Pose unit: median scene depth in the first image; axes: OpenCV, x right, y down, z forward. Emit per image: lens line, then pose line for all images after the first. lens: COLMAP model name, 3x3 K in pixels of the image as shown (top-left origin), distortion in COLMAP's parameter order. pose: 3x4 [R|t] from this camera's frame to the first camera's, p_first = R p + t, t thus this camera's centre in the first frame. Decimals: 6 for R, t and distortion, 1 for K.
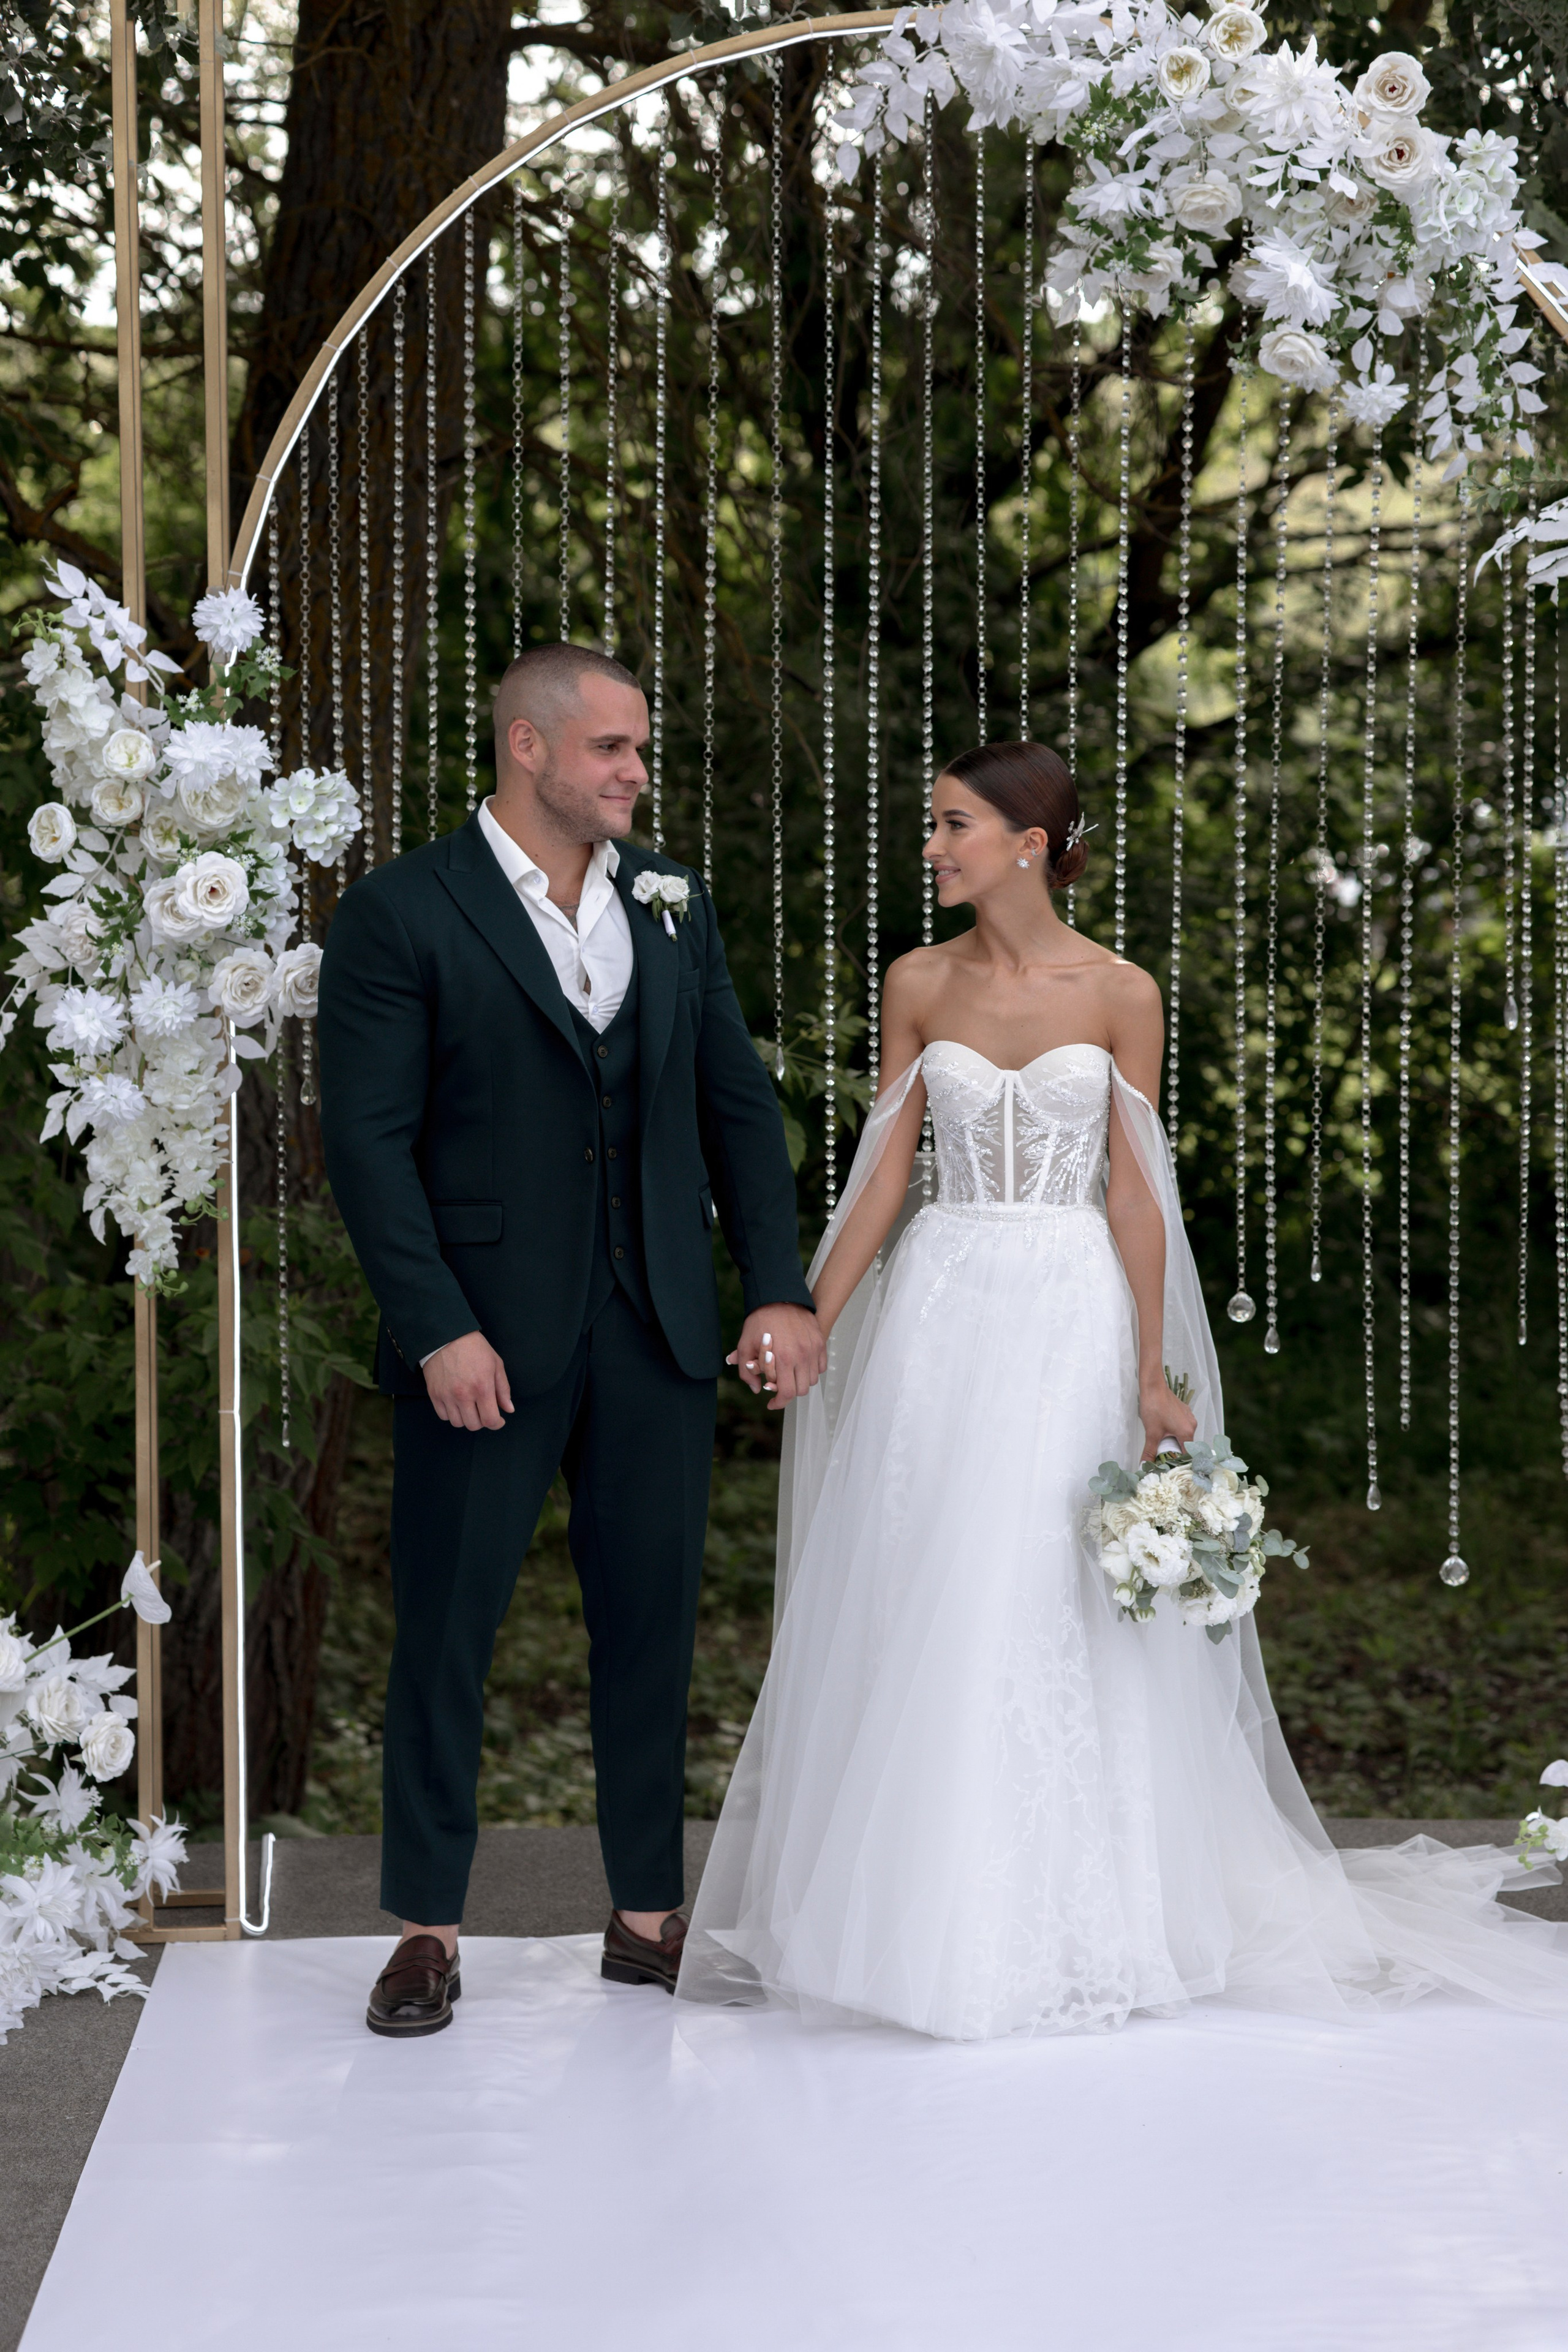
lens RADIAL K [[5669.6, 0, 782.1], [0, 5669.6, 1099.3], [0, 0, 1]] dist [0.582917, 0.149409]
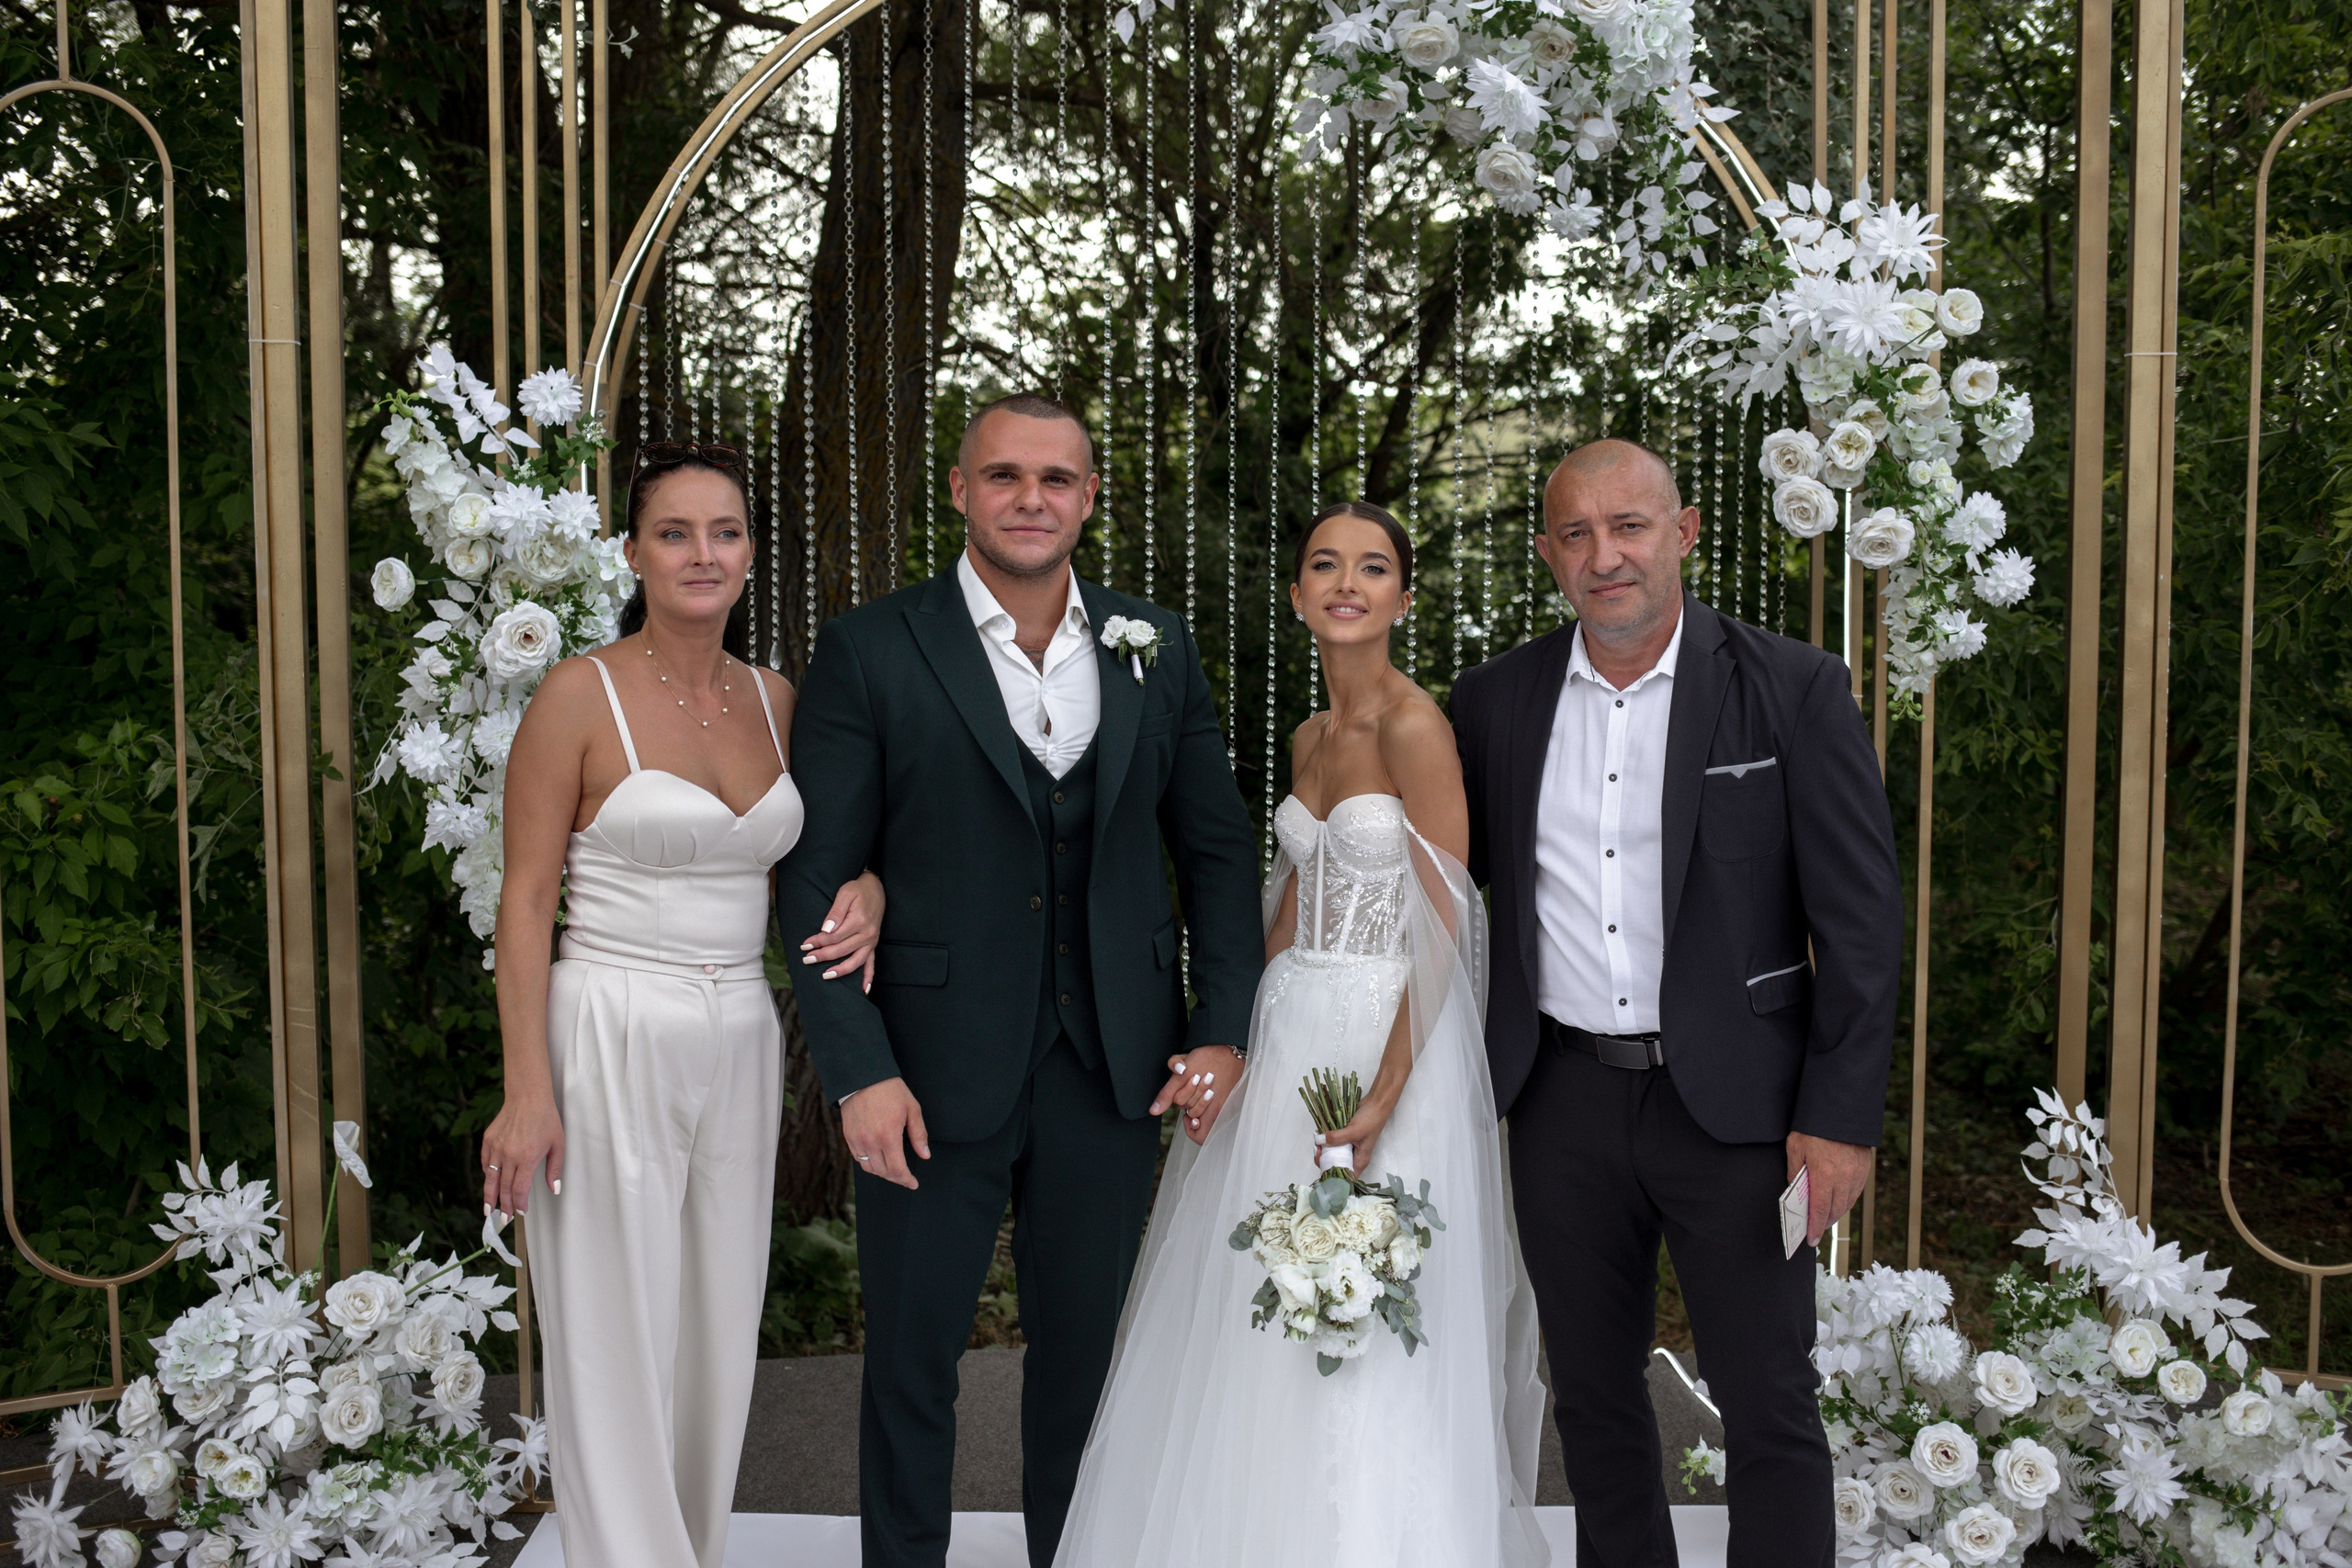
lens RADIAL K [[2291.3, 0, 1193.0], [0, 2291.3, 773.2], [0, 0, 1]] dist [-0.003207, 0.000731]
pose [[0.999834, 0.007574, -0.016569, 0.035464], [-0.007146, 0.999643, 0.025757, -0.021798], [0.016758, -0.025634, 0.999531, 0.540791]]
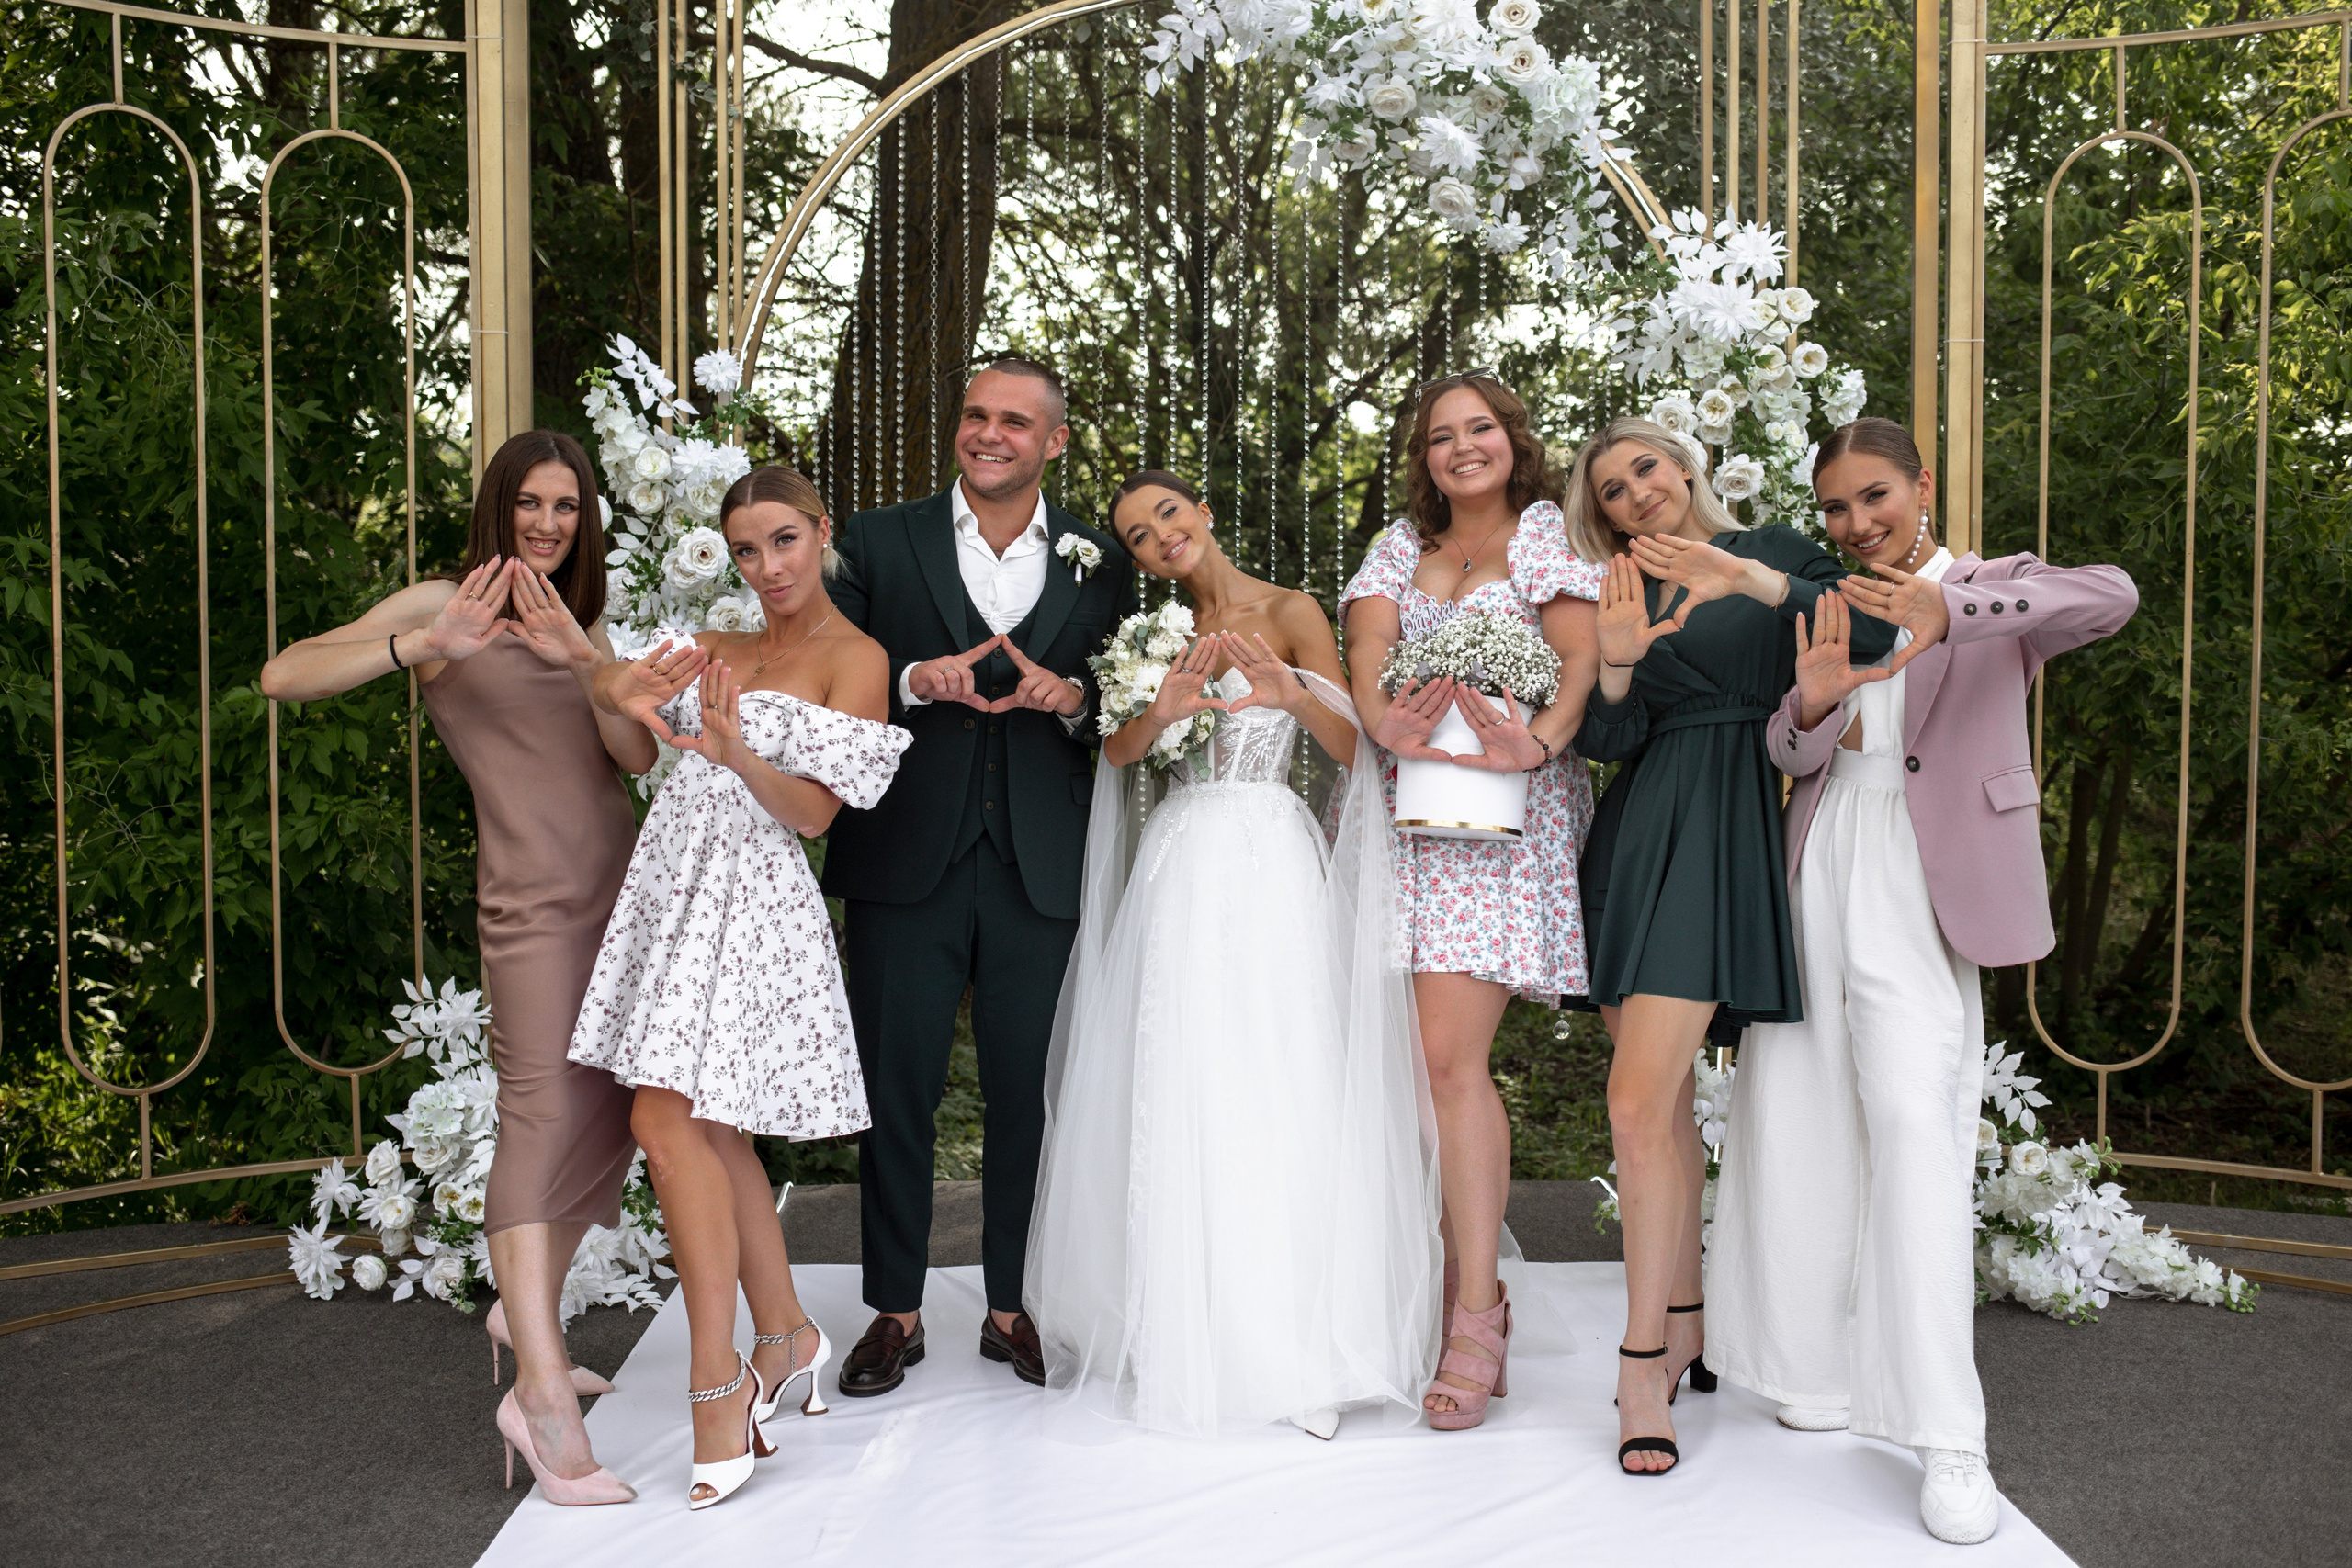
lens RADIAL K [[2465.9, 0, 1176.0], [0, 2465.9, 784.0], [0, 0, 1]] dist [0.000729, -0.001500]
pose [[0.999760, 0.007006, -0.020757, 0.032568], [-0.006949, 0.999972, 0.002808, 0.018447], [0.020776, -0.002663, 0.999781, 0.367051]]
